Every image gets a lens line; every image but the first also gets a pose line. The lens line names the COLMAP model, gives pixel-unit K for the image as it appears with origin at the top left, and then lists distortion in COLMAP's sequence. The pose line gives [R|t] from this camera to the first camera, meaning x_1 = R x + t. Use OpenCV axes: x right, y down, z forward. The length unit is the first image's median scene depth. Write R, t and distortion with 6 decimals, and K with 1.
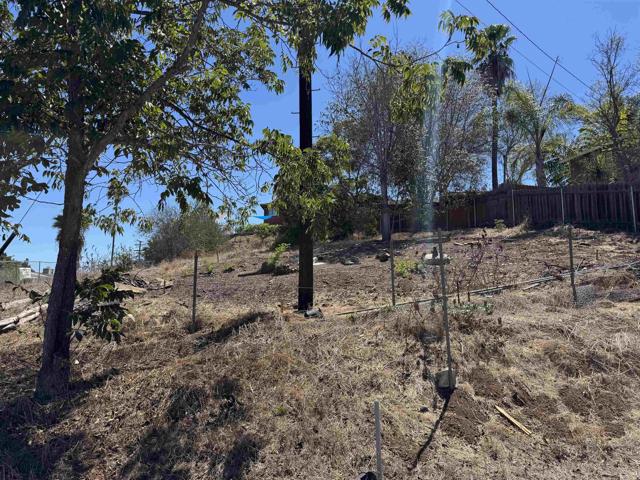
lens RADIAL K [[449.3, 0, 316.4], [0, 449.3, 242.2], [0, 0, 1]] dist [0.020617, -0.015791]
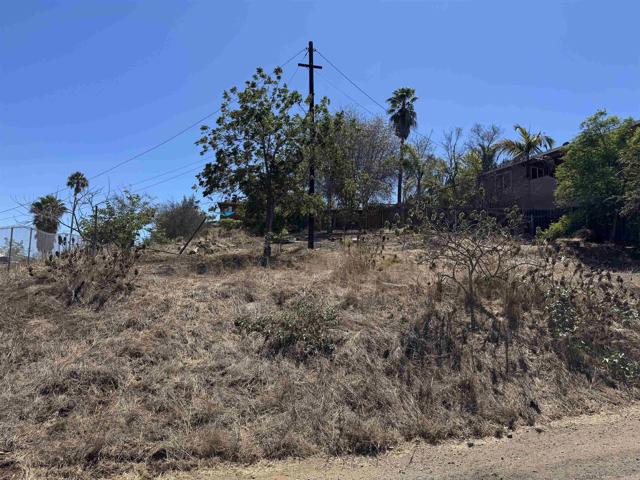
lens RADIAL K [[449.3, 0, 321.9], [0, 449.3, 238.2], [0, 0, 1]] dist [0.020617, -0.015791]
pose [[0.983388, 0.042980, 0.176356, -0.095075], [-0.041760, 0.999071, -0.010623, 0.020261], [-0.176648, 0.003082, 0.984269, -0.358908]]
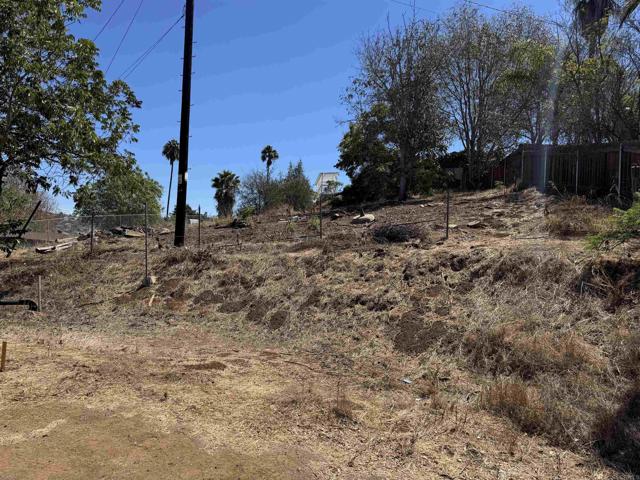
lens RADIAL K [[449.3, 0, 322.6], [0, 449.3, 245.5], [0, 0, 1]] dist [0.020617, -0.015791]
pose [[0.927264, 0.040127, -0.372252, 0.248436], [-0.001244, 0.994565, 0.104110, -0.005721], [0.374406, -0.096074, 0.922274, -0.060745]]
